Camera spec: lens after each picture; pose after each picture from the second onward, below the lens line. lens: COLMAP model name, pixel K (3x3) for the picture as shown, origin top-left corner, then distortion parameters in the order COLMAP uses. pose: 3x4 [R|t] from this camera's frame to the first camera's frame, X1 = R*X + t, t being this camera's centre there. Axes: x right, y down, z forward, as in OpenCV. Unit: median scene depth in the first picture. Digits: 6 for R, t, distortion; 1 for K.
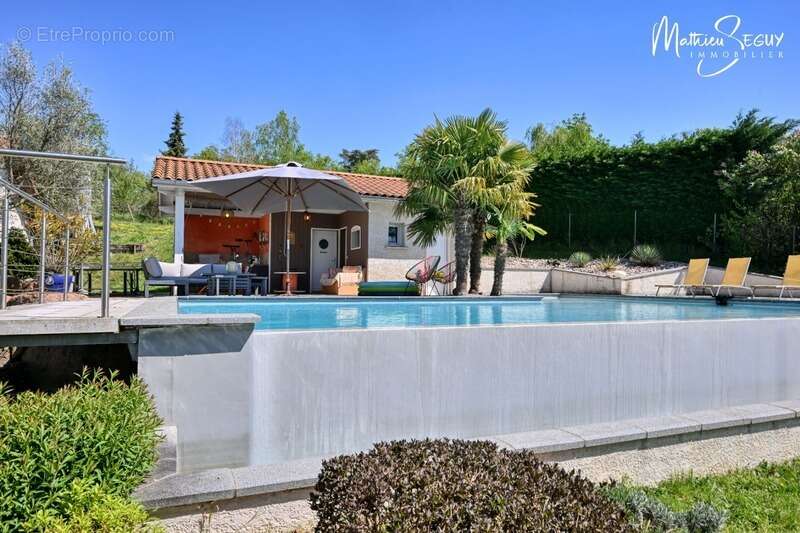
lens RADIAL K [[530.3, 0, 399.5], [0, 530.3, 264.9], [0, 0, 1]] dist [0.001203, -0.004750]
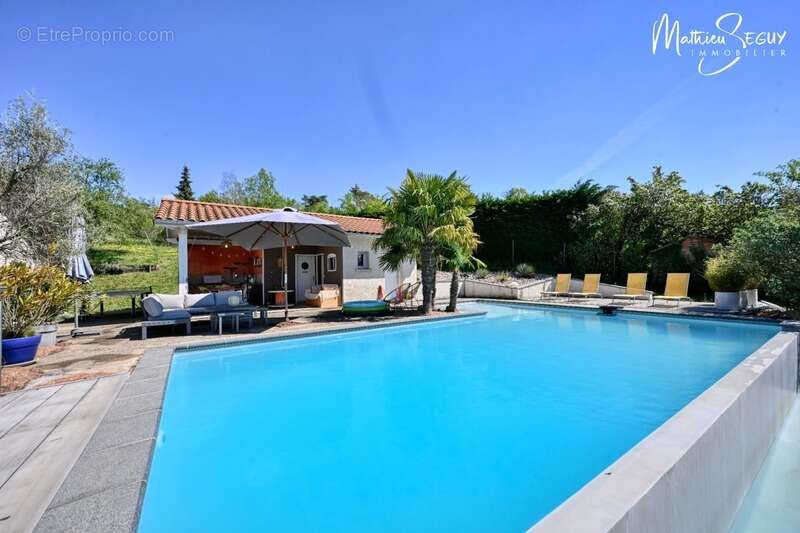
lens RADIAL K [[311.4, 0, 401.9], [0, 311.4, 269.5], [0, 0, 1]] dist [-0.001714, -0.000224]
pose [[0.979999, -0.022846, 0.197688, -0.065396], [0.019679, 0.999645, 0.017974, -0.045058], [-0.198029, -0.013725, 0.980100, 0.193821]]
